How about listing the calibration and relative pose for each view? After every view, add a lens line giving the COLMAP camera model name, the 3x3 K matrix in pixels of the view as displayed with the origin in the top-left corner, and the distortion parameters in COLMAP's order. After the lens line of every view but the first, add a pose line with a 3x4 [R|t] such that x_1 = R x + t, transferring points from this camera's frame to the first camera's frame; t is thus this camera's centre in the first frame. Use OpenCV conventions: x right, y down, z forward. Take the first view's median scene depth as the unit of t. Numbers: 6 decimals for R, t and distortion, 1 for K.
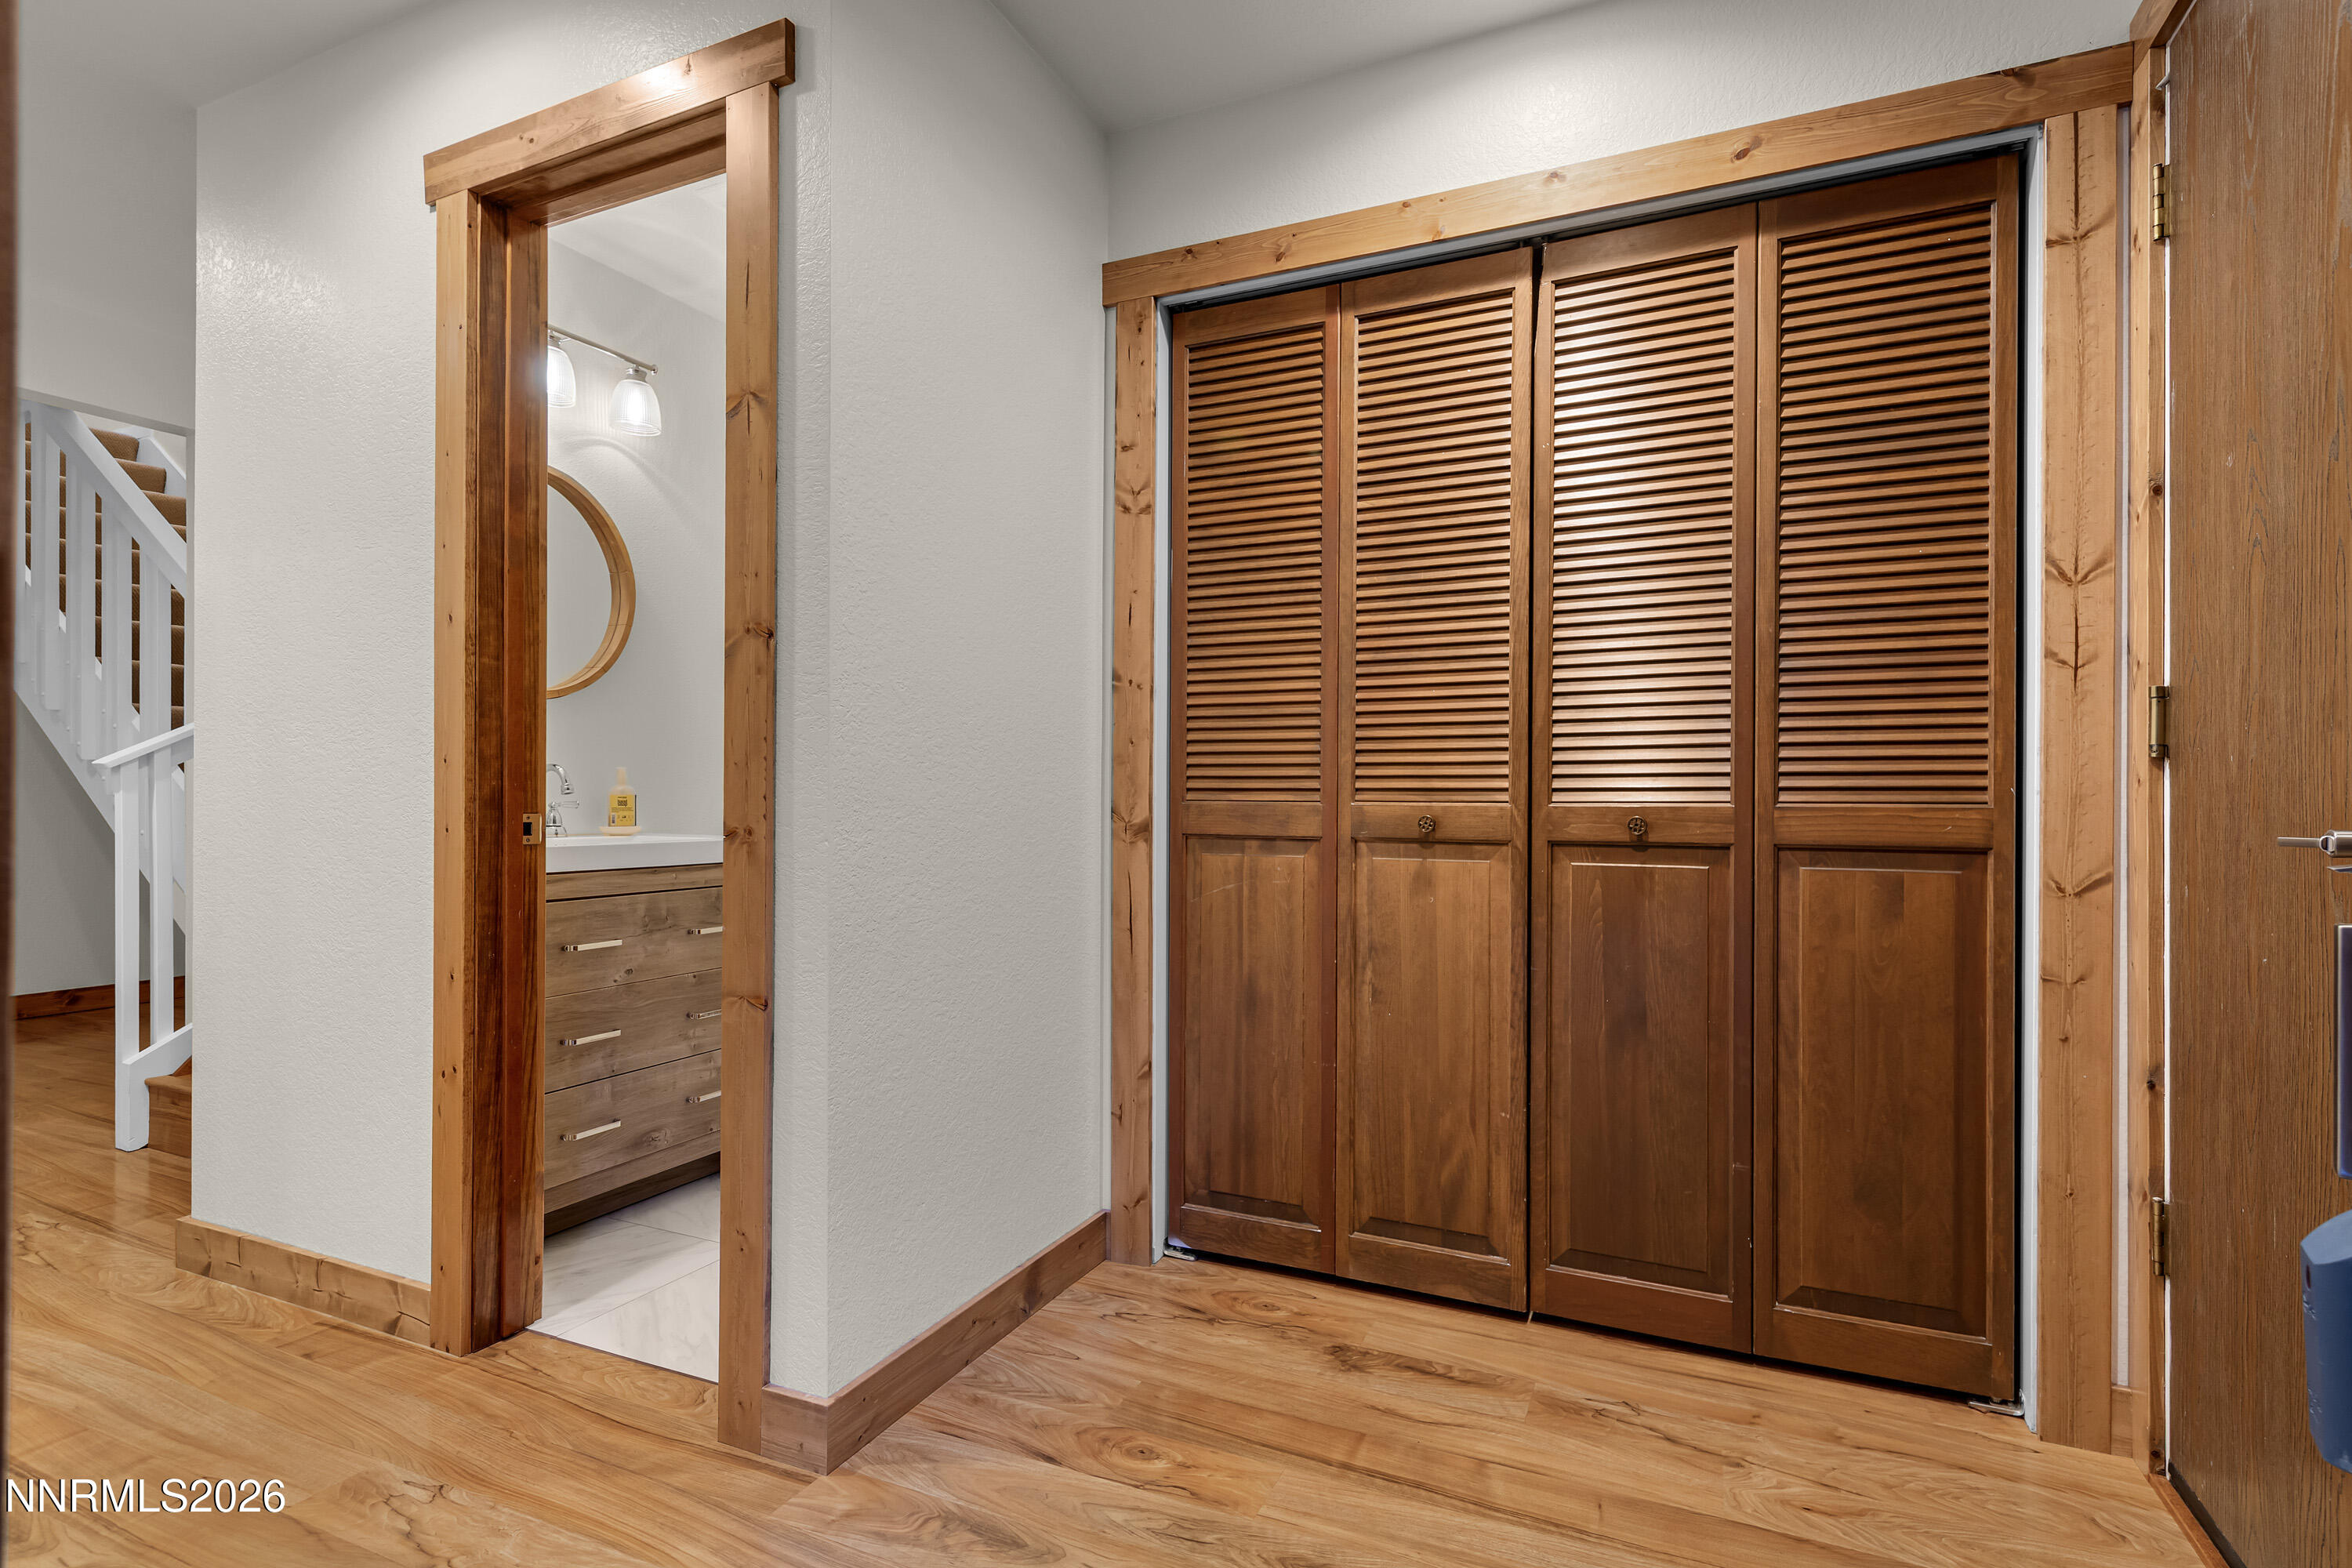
lens RADIAL K [[1092.2, 0, 1194.1], [0, 1092.2, 772.4], [0, 0, 1]] dist [0.003688, 0.000276]
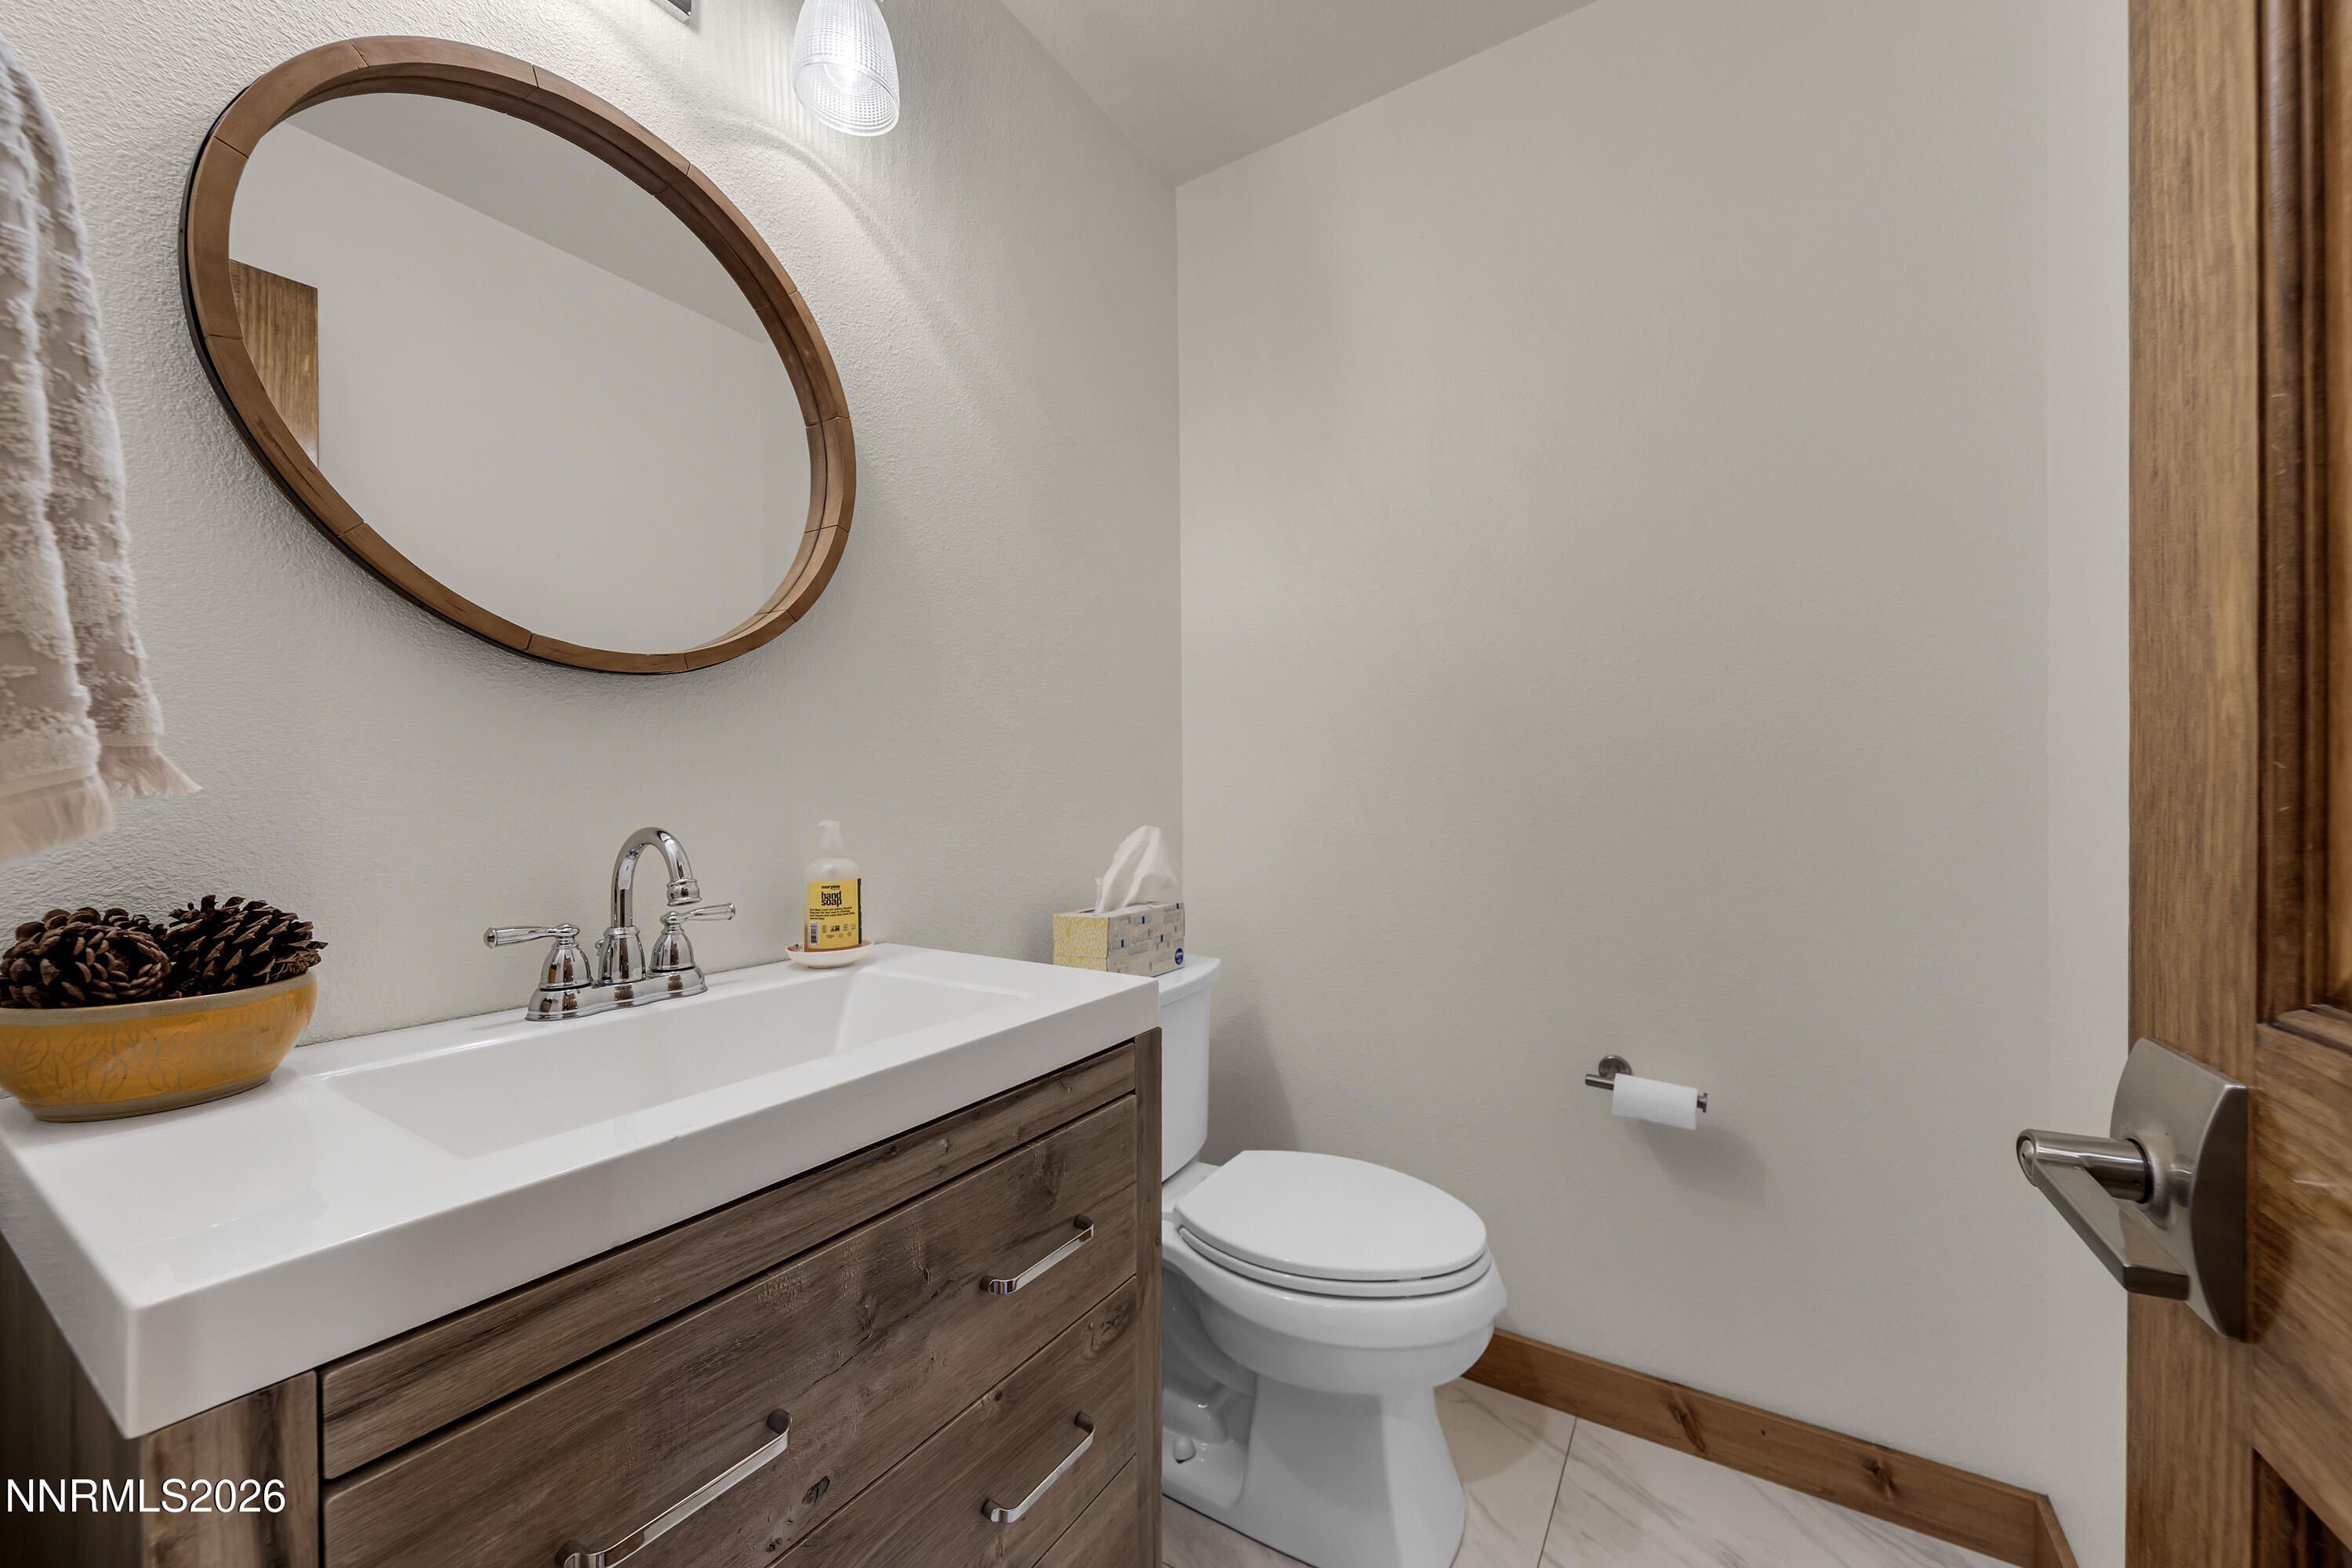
lens RADIAL K [[910.9, 0, 1206.5], [0, 910.9, 785.4], [0, 0, 1]] dist [0.003359, 0.000098]
pose [[0.988991, -0.009343, -0.147679, -0.344685], [0.011183, 0.999870, 0.011631, -0.025888], [0.147551, -0.013154, 0.988967, 0.717971]]
